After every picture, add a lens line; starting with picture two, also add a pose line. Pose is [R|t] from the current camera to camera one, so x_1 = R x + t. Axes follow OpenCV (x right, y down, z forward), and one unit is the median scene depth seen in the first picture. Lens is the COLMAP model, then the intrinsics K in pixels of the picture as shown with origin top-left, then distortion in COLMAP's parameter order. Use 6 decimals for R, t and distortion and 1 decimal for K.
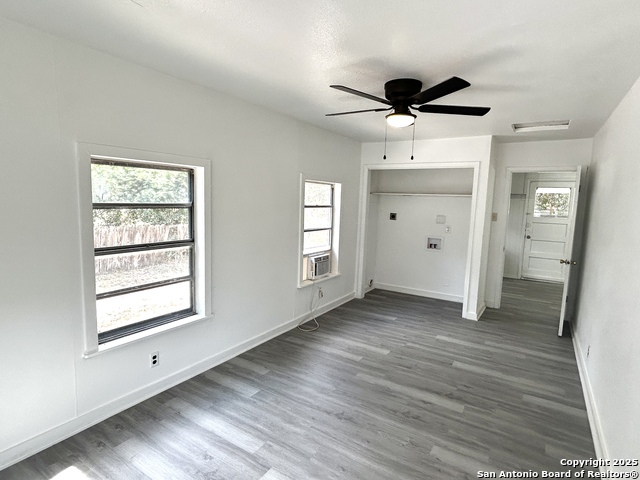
lens RADIAL K [[352.2, 0, 320.0], [0, 352.2, 240.0], [0, 0, 1]] dist [0.005934, 0.000881]
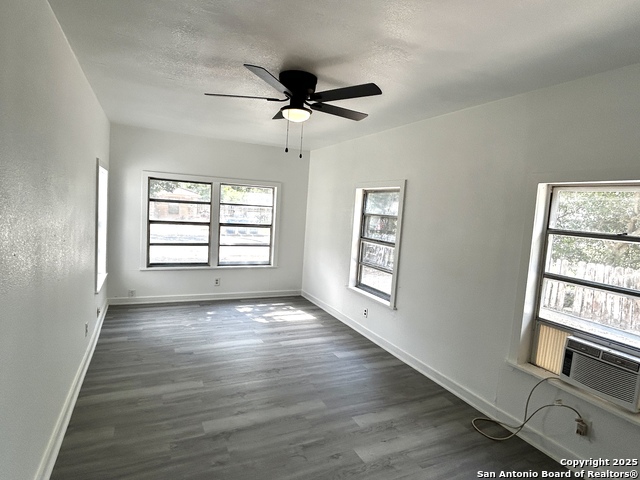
lens RADIAL K [[352.2, 0, 320.0], [0, 352.2, 240.0], [0, 0, 1]] dist [0.005934, 0.000881]
pose [[-0.513357, 0.011568, -0.858097, 0.972146], [-0.188079, 0.974083, 0.125650, -0.132902], [0.837312, 0.225894, -0.497877, 1.524882]]
